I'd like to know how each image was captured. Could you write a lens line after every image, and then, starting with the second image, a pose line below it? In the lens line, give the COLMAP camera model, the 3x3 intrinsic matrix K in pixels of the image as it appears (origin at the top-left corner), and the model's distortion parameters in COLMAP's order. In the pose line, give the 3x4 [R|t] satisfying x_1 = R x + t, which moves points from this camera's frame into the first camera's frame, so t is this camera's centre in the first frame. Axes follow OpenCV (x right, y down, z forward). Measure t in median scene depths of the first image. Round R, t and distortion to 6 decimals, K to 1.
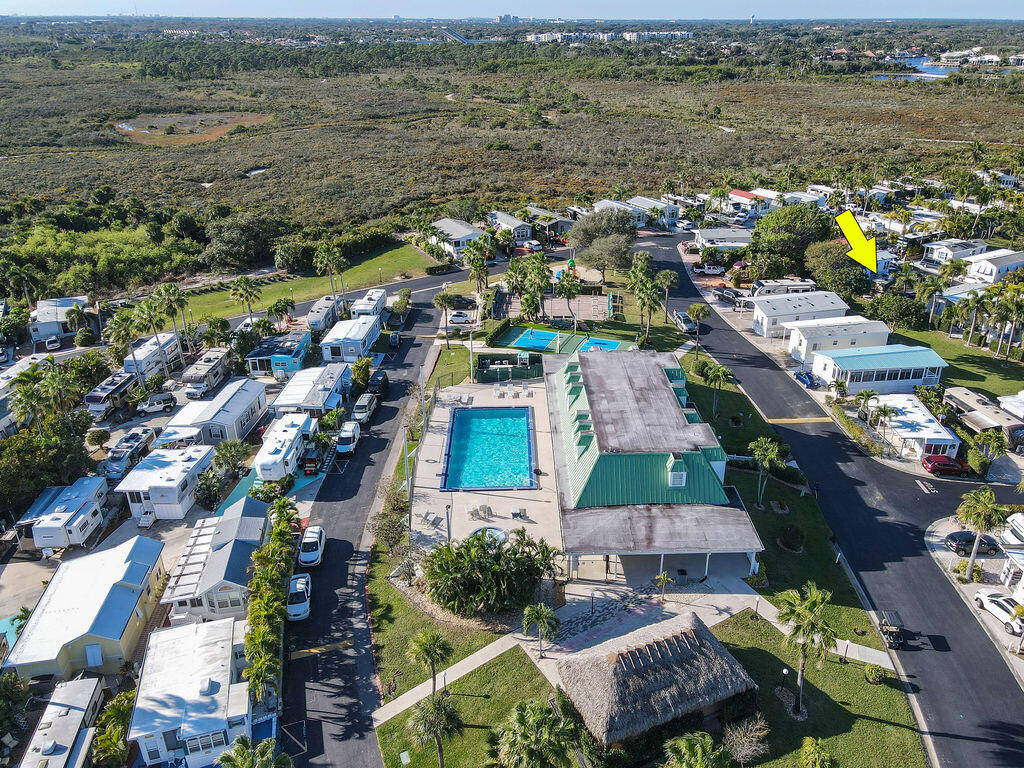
lens RADIAL K [[786.6, 0, 522.8], [0, 786.6, 386.7], [0, 0, 1]] dist [0.000747, 0.031835]
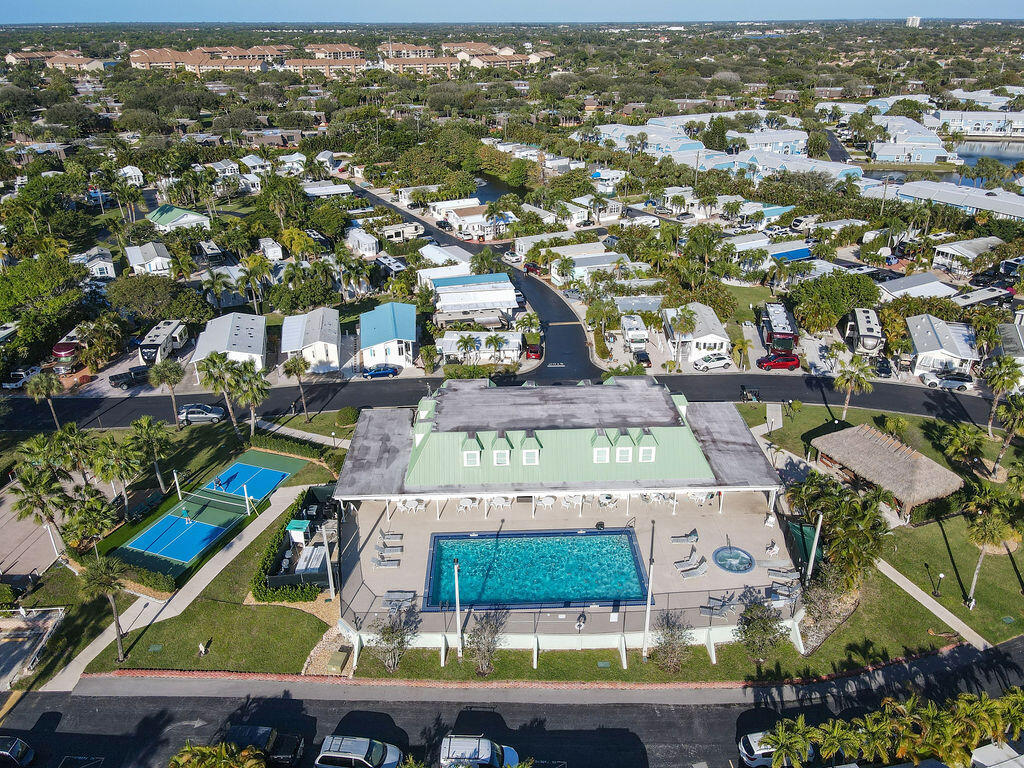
lens RADIAL K [[765.6, 0, 533.1], [0, 765.6, 381.1], [0, 0, 1]] dist [-0.004056, 0.032303]
pose [[-0.035659, -0.428773, 0.902708, -0.616416], [0.429474, 0.809044, 0.401249, -0.359320], [-0.902375, 0.401998, 0.155297, 0.802214]]
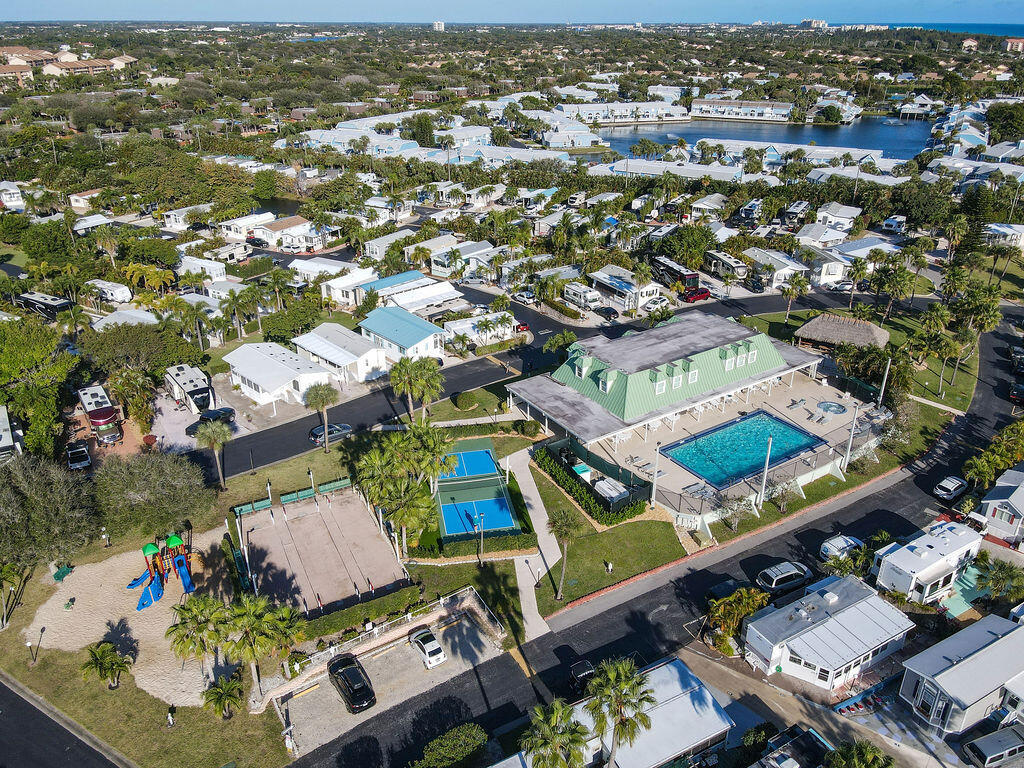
lens RADIAL K [[748.4, 0, 553.1], [0, 748.4, 385.7], [0, 0, 1]] dist [0.014118, 0.001263]
pose [[-0.564912, -0.364813, 0.740126, -0.587707], [0.347663, 0.708226, 0.614448, -0.659156], [-0.748335, 0.604424, -0.273254, 1.380658]]
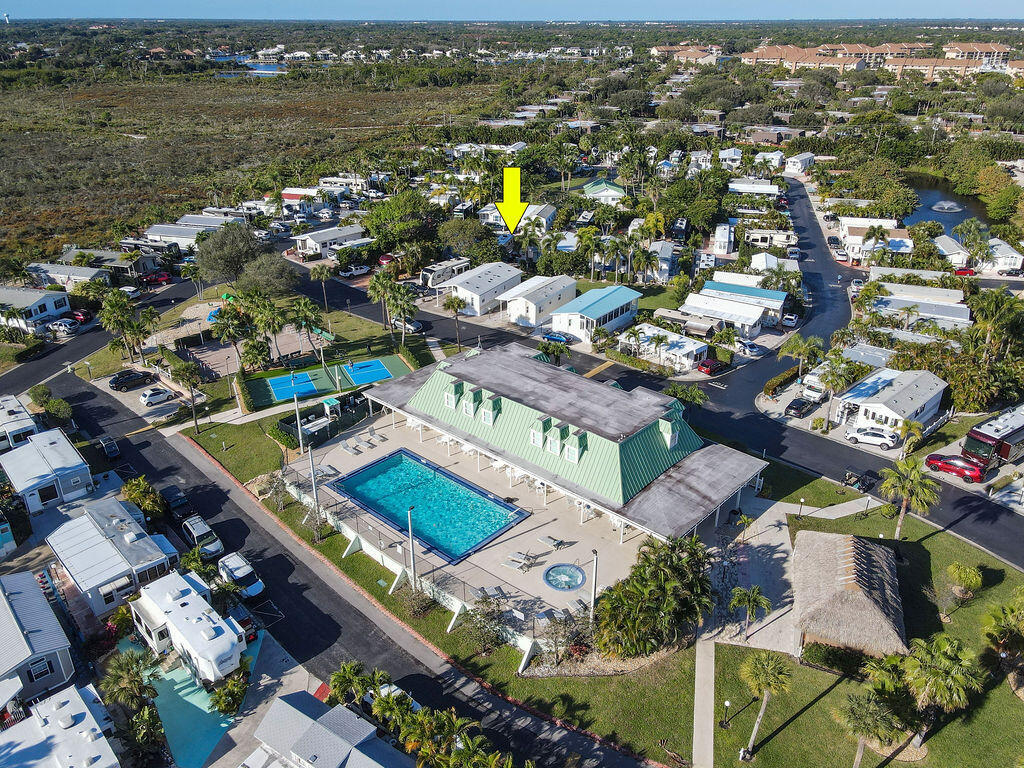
lens RADIAL K [[786.6, 0, 522.8], [0, 786.6, 386.7], [0, 0, 1]] dist [0.000747, 0.031835]
pose [[0.681387, -0.312033, 0.662078, -0.489706], [0.312212, 0.942059, 0.122668, -0.112020], [-0.661994, 0.123125, 0.739327, 0.275731]]
